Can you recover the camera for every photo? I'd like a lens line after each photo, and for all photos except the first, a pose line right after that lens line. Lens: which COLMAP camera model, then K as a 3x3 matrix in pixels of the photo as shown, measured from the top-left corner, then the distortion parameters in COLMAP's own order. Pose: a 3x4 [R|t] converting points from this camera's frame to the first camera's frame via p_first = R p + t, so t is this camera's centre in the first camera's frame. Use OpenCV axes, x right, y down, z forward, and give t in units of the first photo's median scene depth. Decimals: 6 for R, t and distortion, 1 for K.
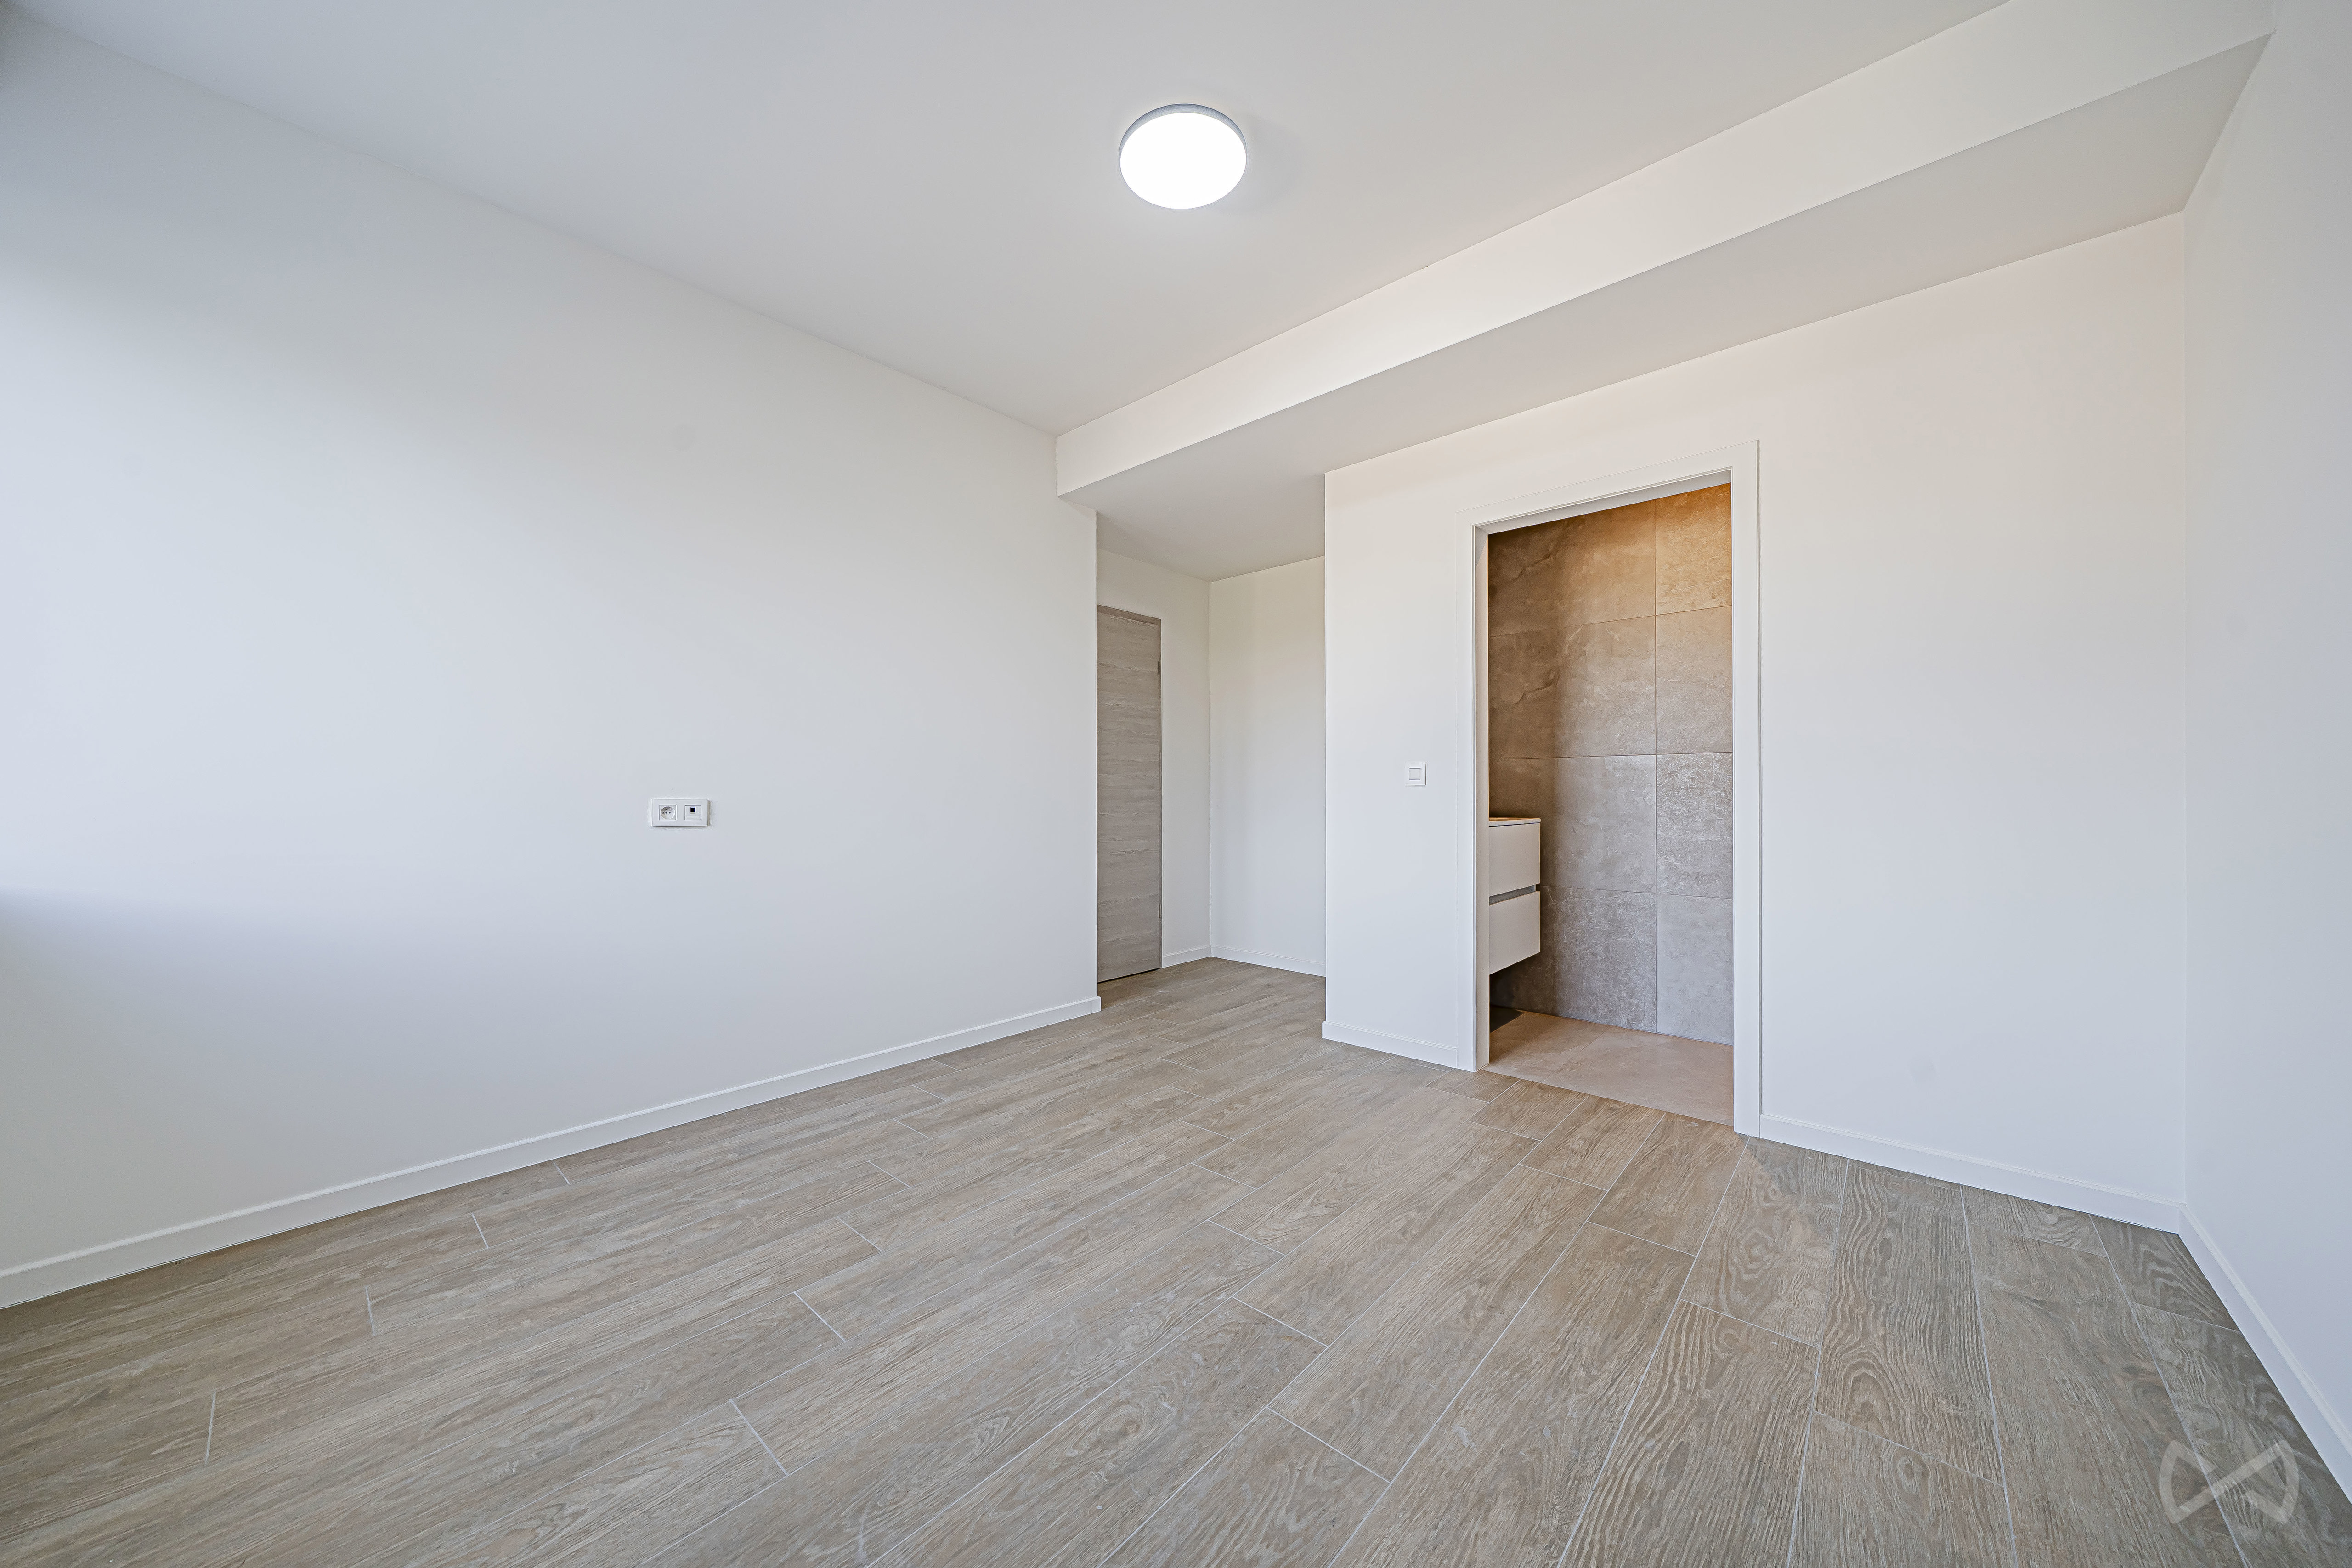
lens RADIAL K [[794.7, 0, 1180.3], [0, 794.7, 790.9], [0, 0, 1]] dist [-0.000437, -0.000035]
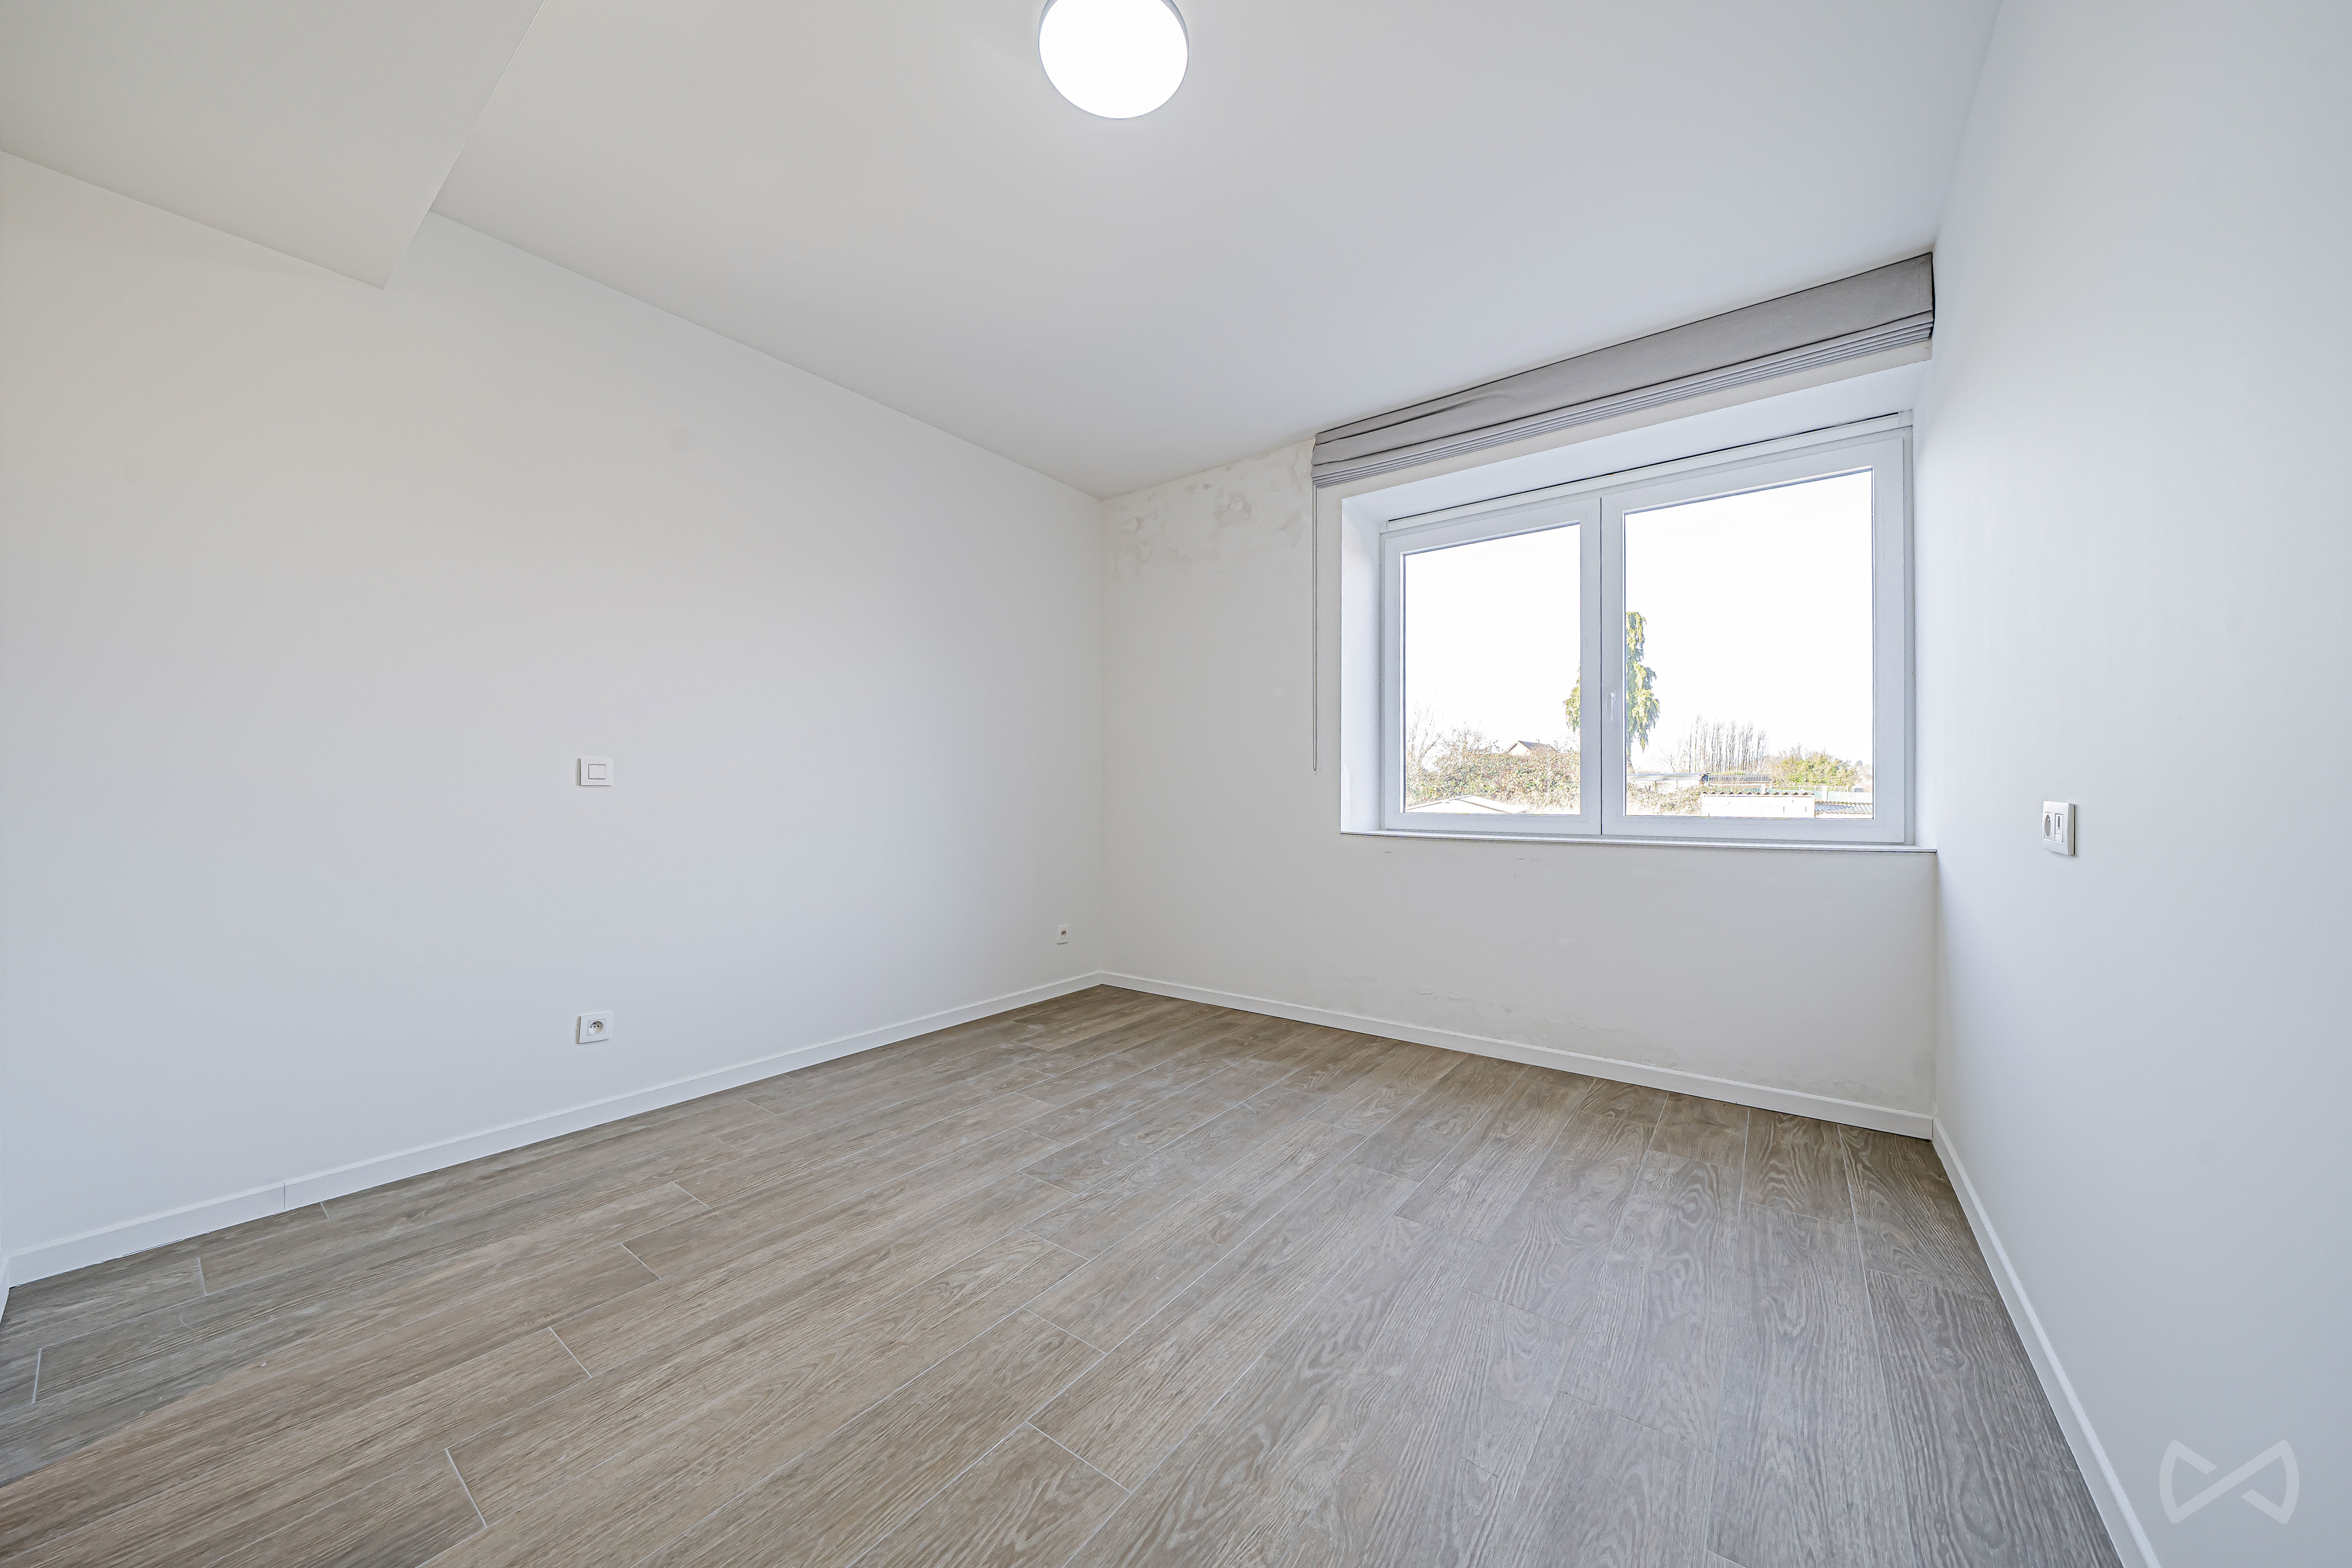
lens RADIAL K [[794.7, 0, 1180.3], [0, 794.7, 790.9], [0, 0, 1]] dist [-0.000437, -0.000035]
pose [[-0.995737, 0.003021, -0.092184, 0.014595], [0.003872, 0.999952, -0.009054, 0.006669], [0.092152, -0.009372, -0.995701, 2.032234]]
